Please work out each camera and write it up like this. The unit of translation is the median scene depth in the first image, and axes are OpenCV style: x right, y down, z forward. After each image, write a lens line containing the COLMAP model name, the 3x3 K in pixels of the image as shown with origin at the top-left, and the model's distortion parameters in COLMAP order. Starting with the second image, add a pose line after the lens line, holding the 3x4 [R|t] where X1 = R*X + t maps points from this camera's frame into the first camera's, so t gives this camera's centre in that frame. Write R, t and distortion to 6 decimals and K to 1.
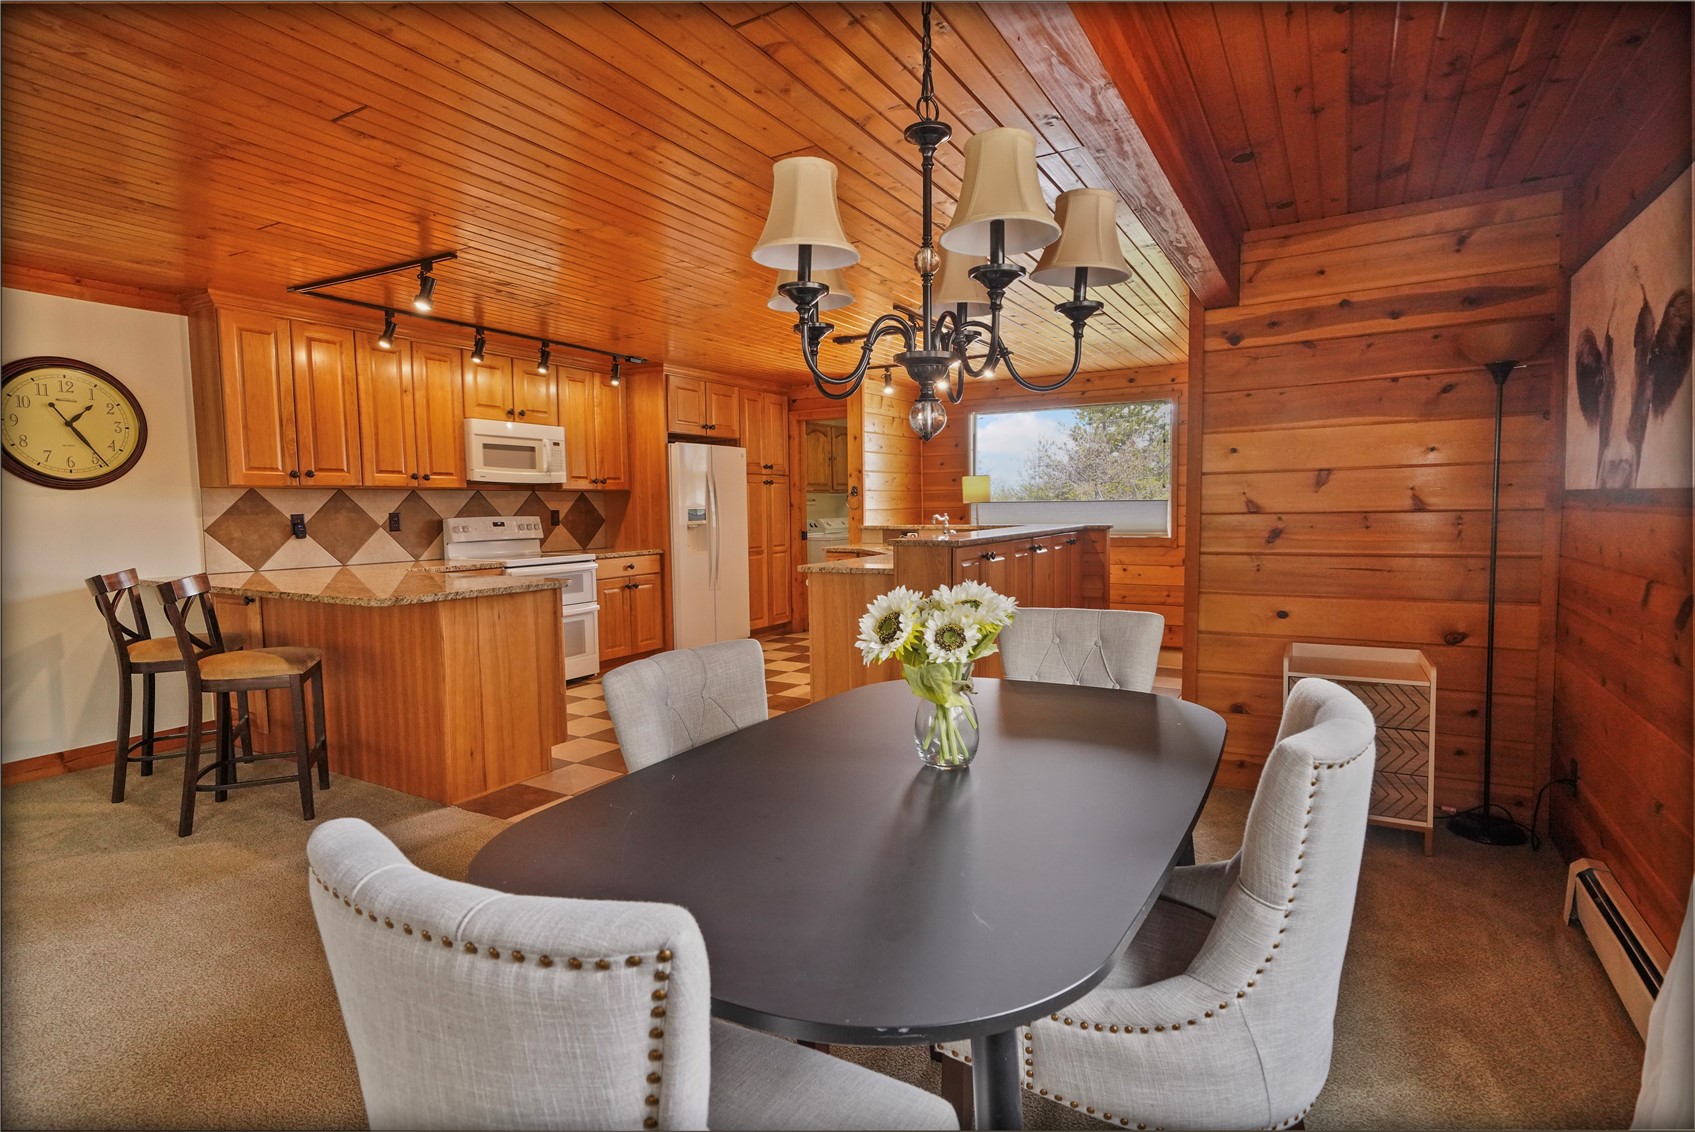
lens RADIAL K [[842.7, 0, 846.9], [0, 842.7, 549.8], [0, 0, 1]] dist [0.012845, 0.000409]
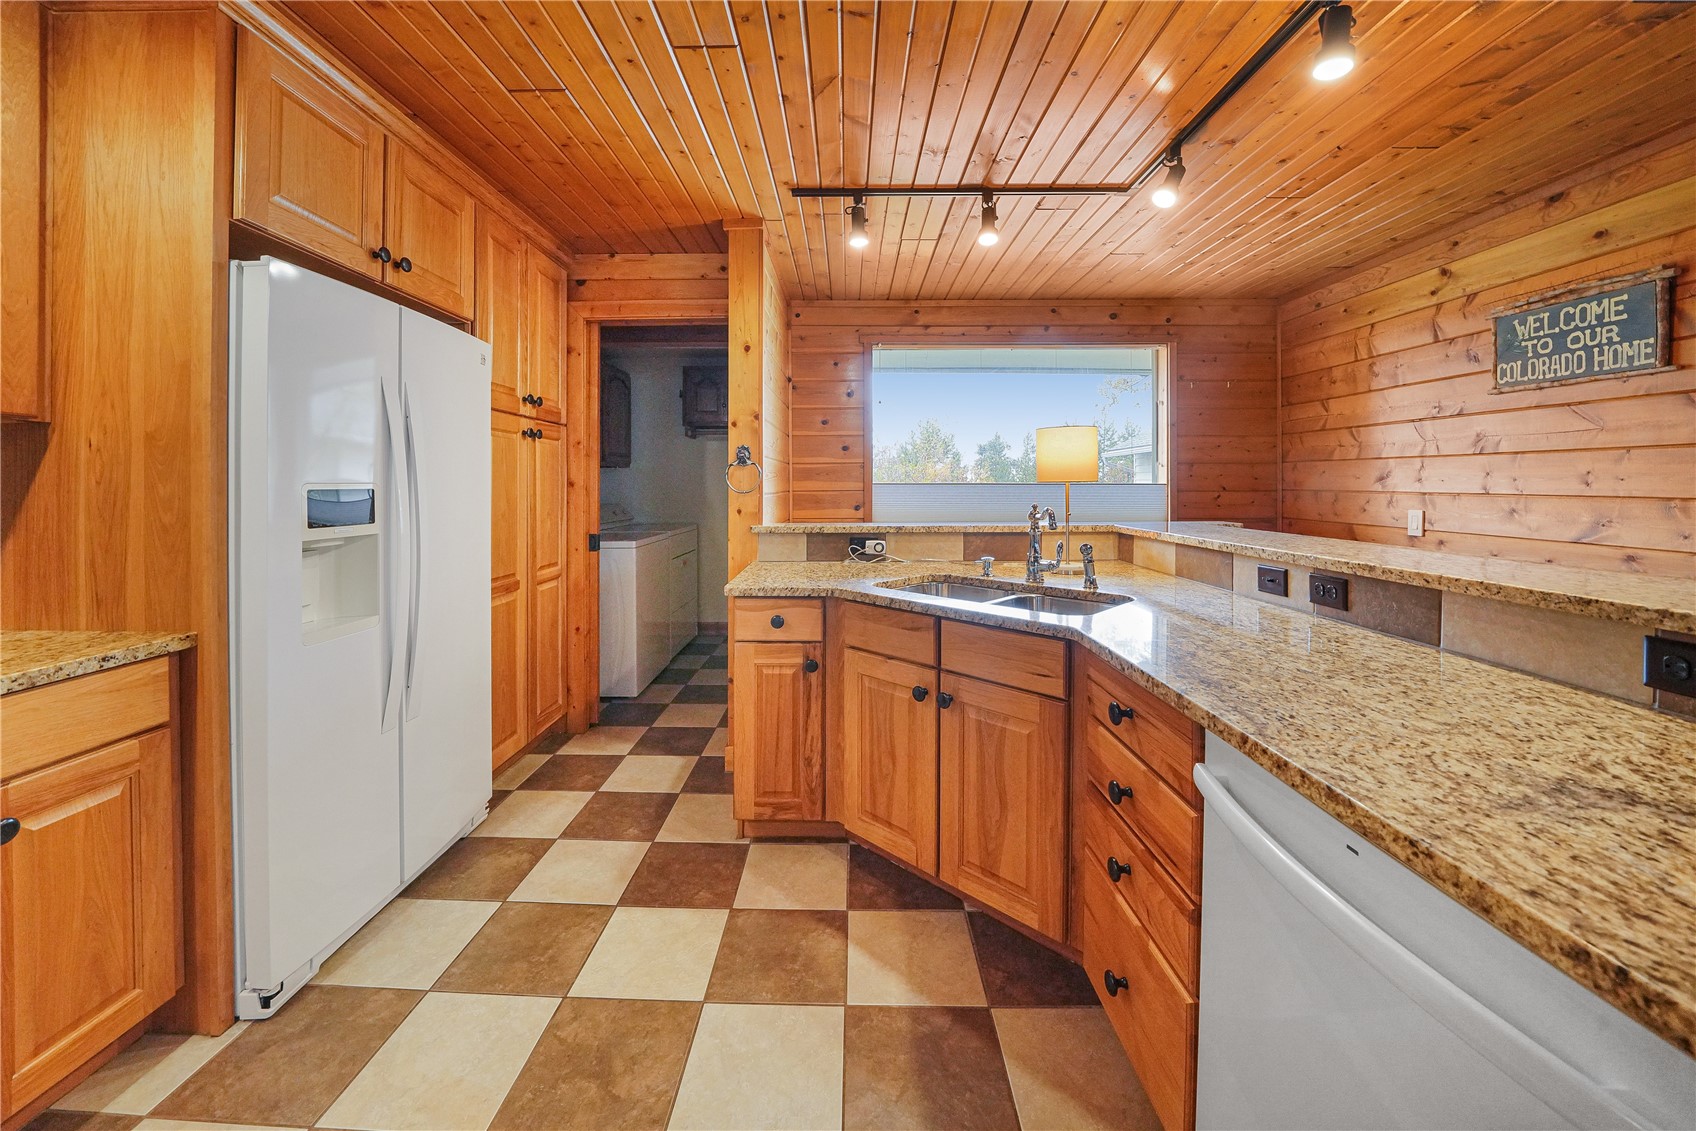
lens RADIAL K [[624.9, 0, 835.6], [0, 624.9, 485.2], [0, 0, 1]] dist [-0.024699, 0.002721]
pose [[0.874165, 0.013191, 0.485449, -0.150090], [0.015479, 0.998366, -0.055002, -0.040033], [-0.485382, 0.055595, 0.872533, 0.824844]]
